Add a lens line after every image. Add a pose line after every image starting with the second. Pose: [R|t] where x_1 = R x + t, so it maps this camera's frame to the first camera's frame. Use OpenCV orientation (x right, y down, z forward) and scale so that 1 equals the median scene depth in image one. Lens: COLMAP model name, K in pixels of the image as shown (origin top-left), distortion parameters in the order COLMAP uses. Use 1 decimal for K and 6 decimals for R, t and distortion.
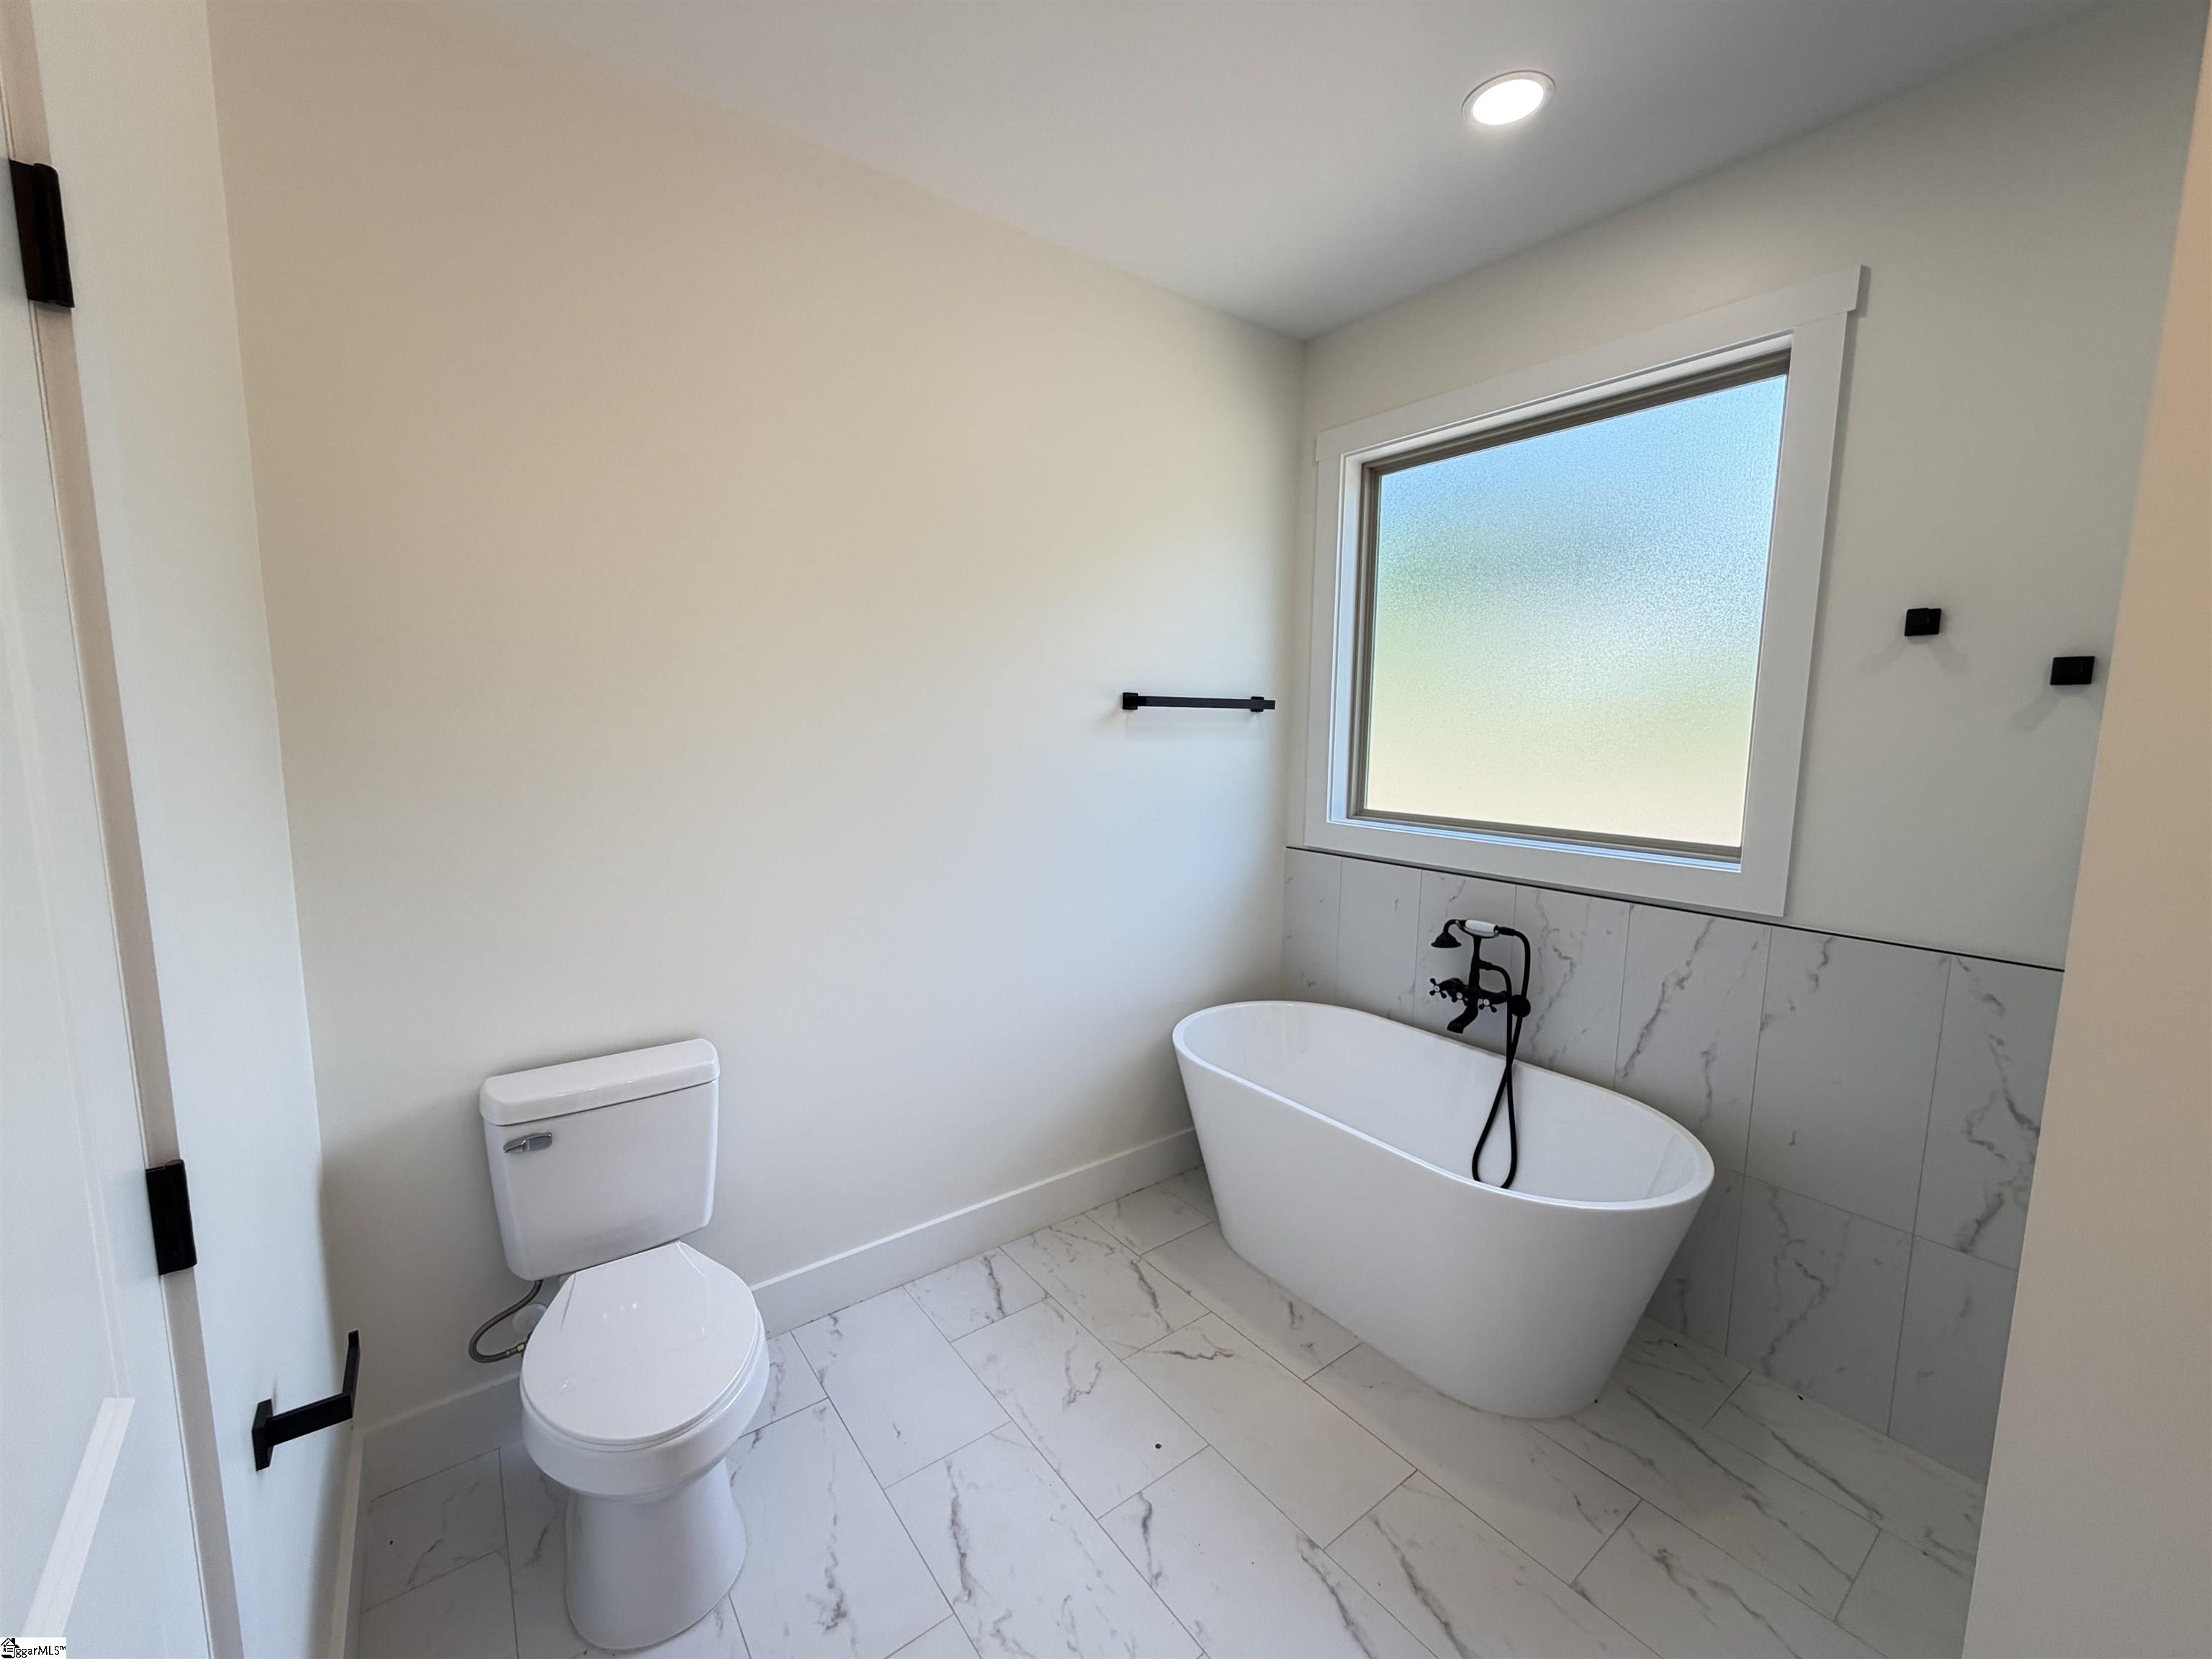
lens RADIAL K [[883.6, 0, 1100.2], [0, 883.6, 838.1], [0, 0, 1]] dist [-0.000681, -0.000467]
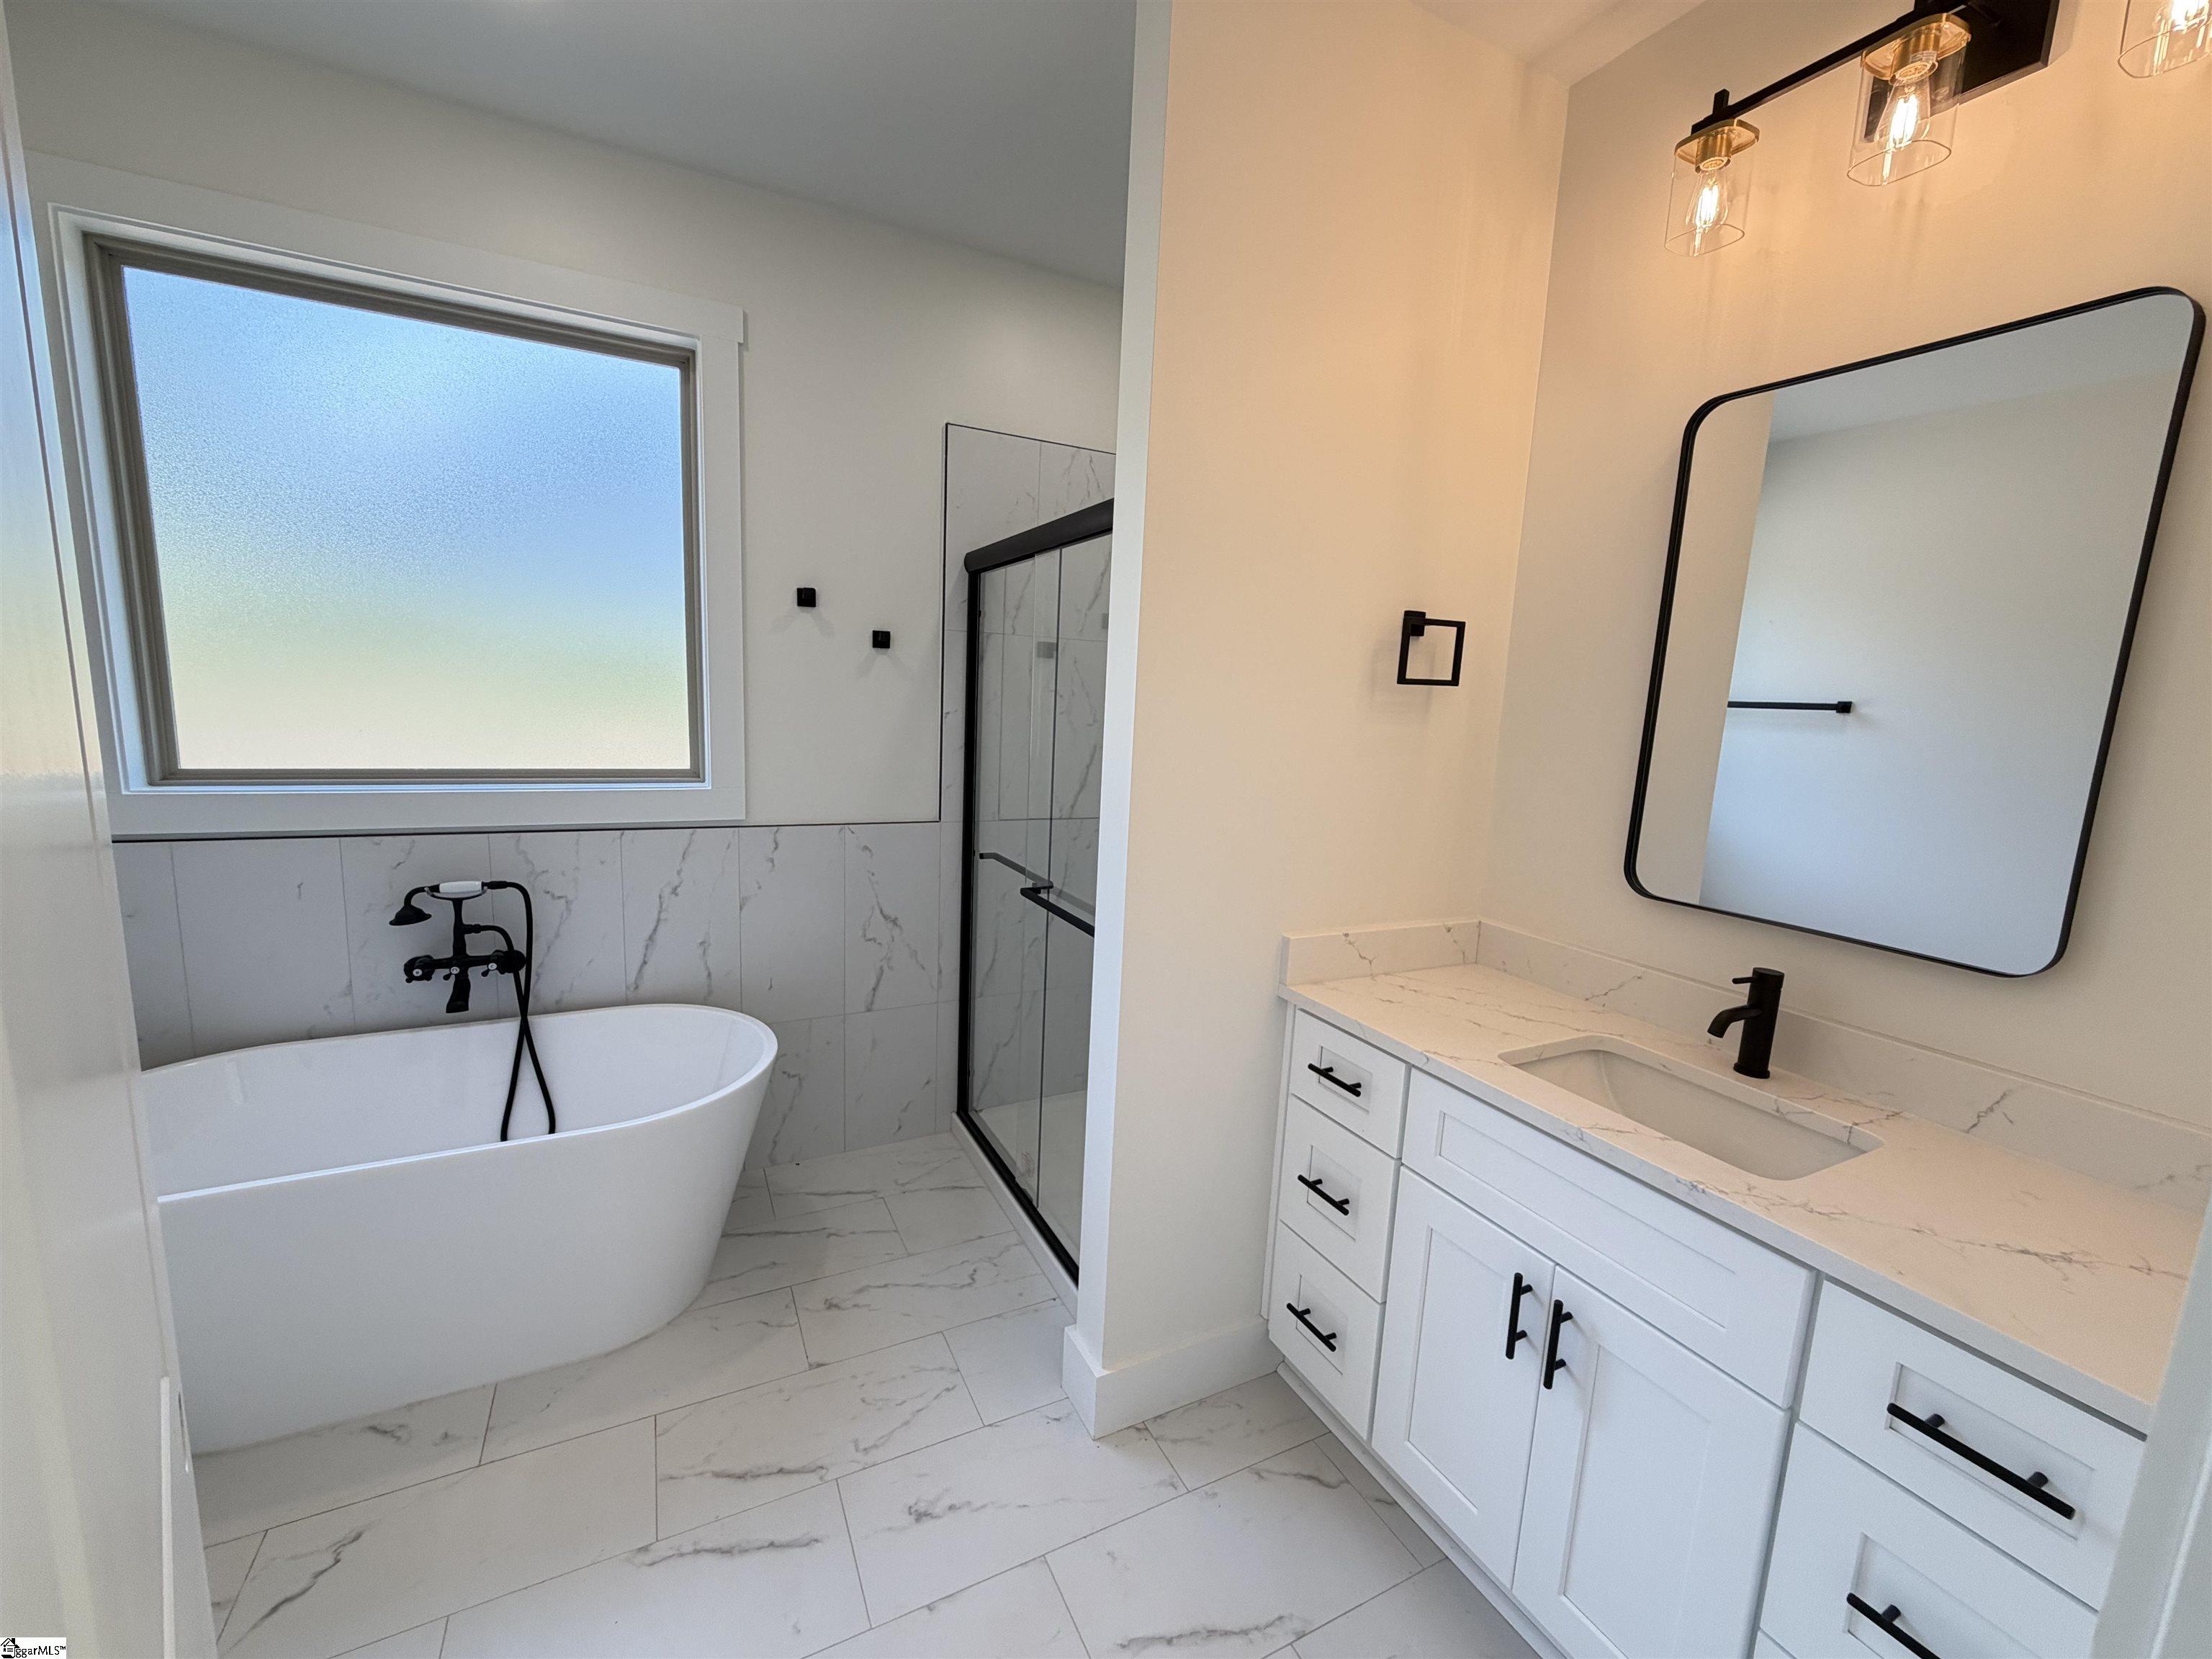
lens RADIAL K [[883.6, 0, 1100.8], [0, 883.6, 838.0], [0, 0, 1]] dist [-0.000681, -0.000467]
pose [[0.171220, -0.162625, 0.971718, -0.339709], [0.088910, 0.984809, 0.149149, -0.025116], [-0.981213, 0.060858, 0.183078, 0.231475]]
